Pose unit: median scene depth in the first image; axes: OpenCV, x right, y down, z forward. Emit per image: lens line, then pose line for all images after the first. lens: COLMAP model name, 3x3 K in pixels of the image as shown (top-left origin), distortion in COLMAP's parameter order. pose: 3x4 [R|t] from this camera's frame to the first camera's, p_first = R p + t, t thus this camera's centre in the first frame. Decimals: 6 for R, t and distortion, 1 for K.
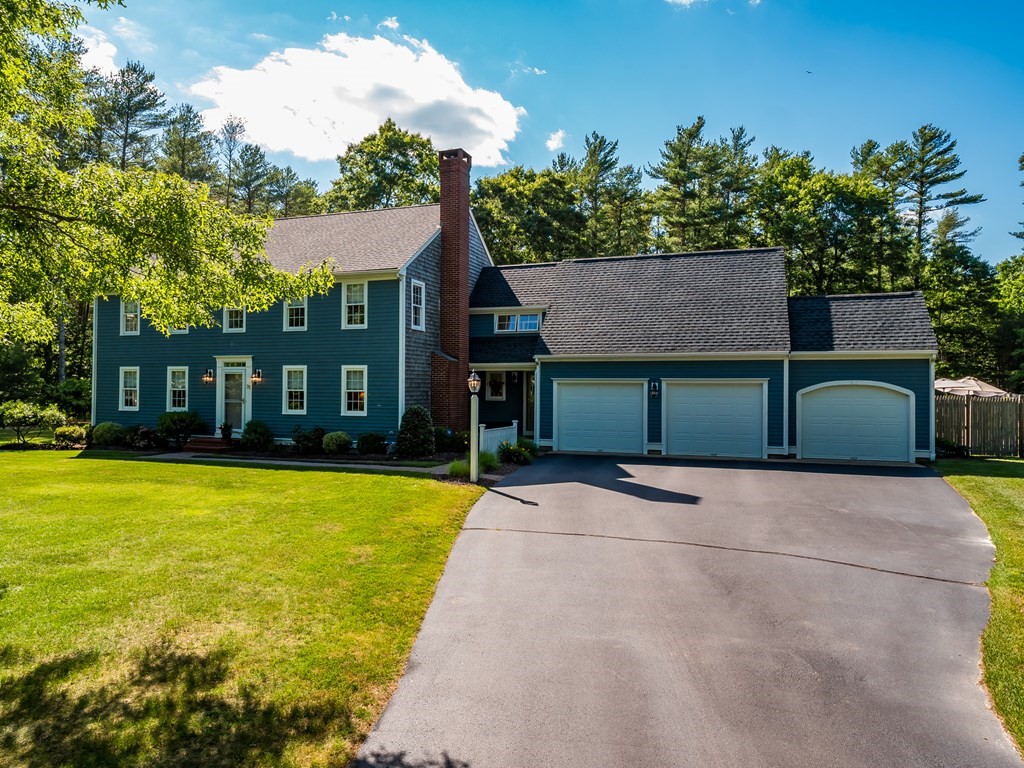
lens RADIAL K [[657.9, 0, 512.0], [0, 657.9, 384.0], [0, 0, 1]] dist [-0.000934, -0.000186]
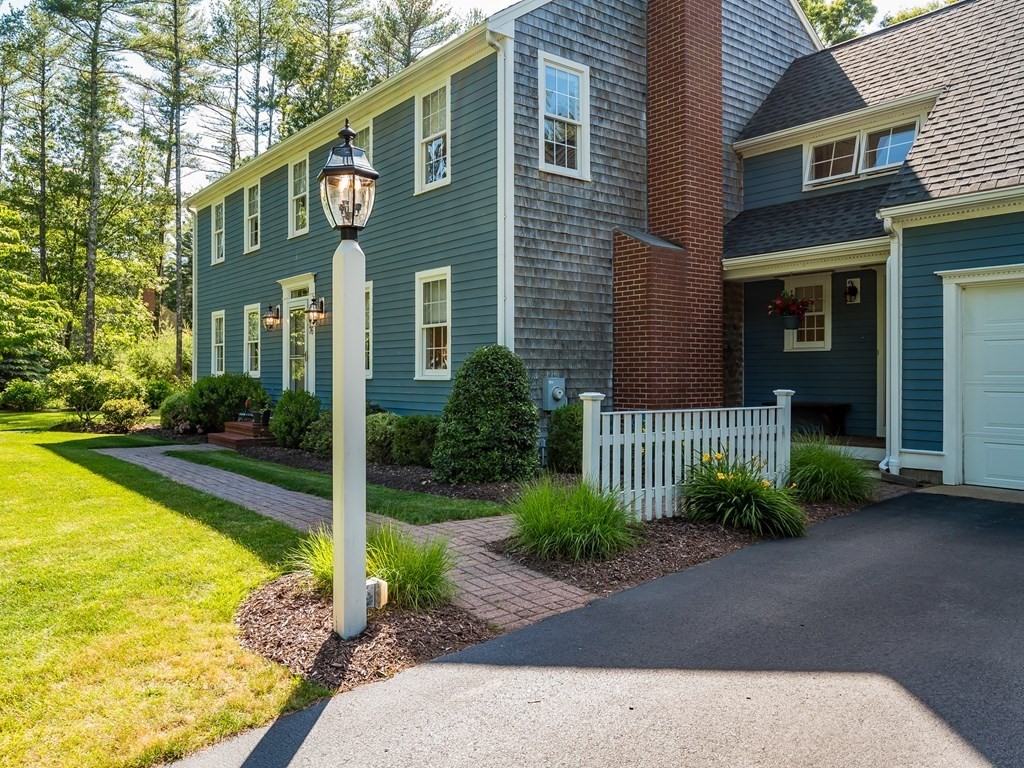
lens RADIAL K [[777.1, 0, 511.1], [0, 777.1, 371.8], [0, 0, 1]] dist [0.005072, 0.001618]
pose [[0.850200, -0.007778, -0.526402, 0.083807], [0.008994, 0.999960, -0.000248, 0.040879], [0.526383, -0.004524, 0.850236, 0.537527]]
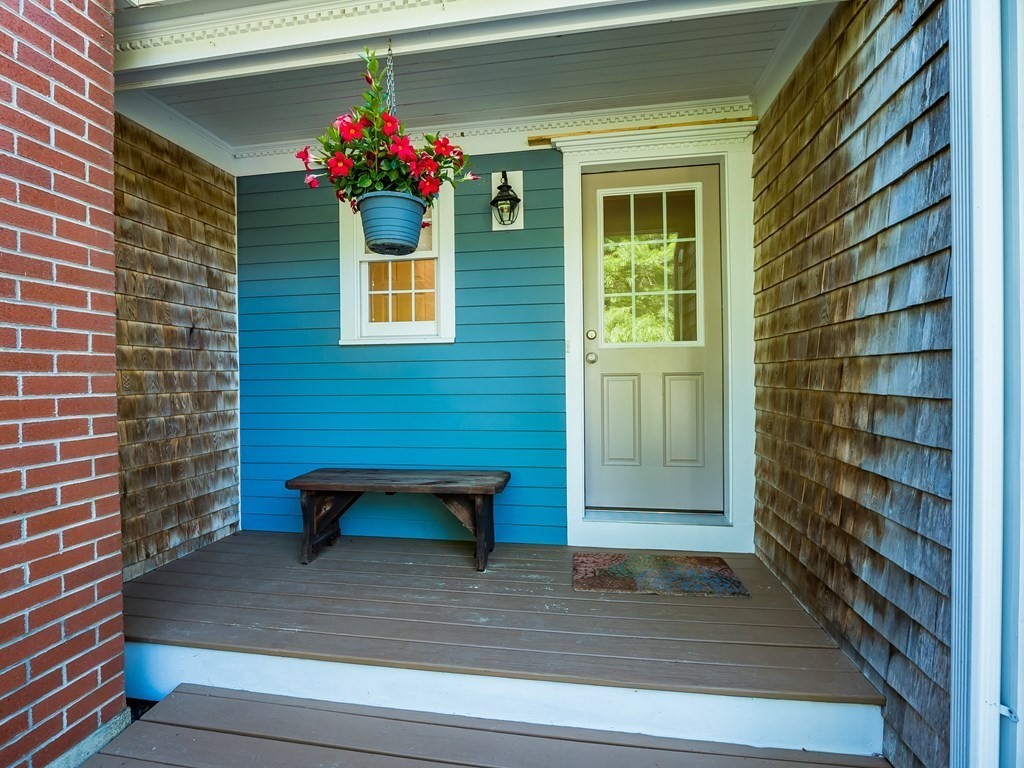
lens RADIAL K [[501.8, 0, 512.0], [0, 501.8, 384.0], [0, 0, 1]] dist [-0.000825, -0.000508]
pose [[0.984085, -0.020074, 0.176561, -0.021360], [0.017015, 0.999678, 0.018822, 0.037760], [-0.176882, -0.015518, 0.984110, 0.966116]]
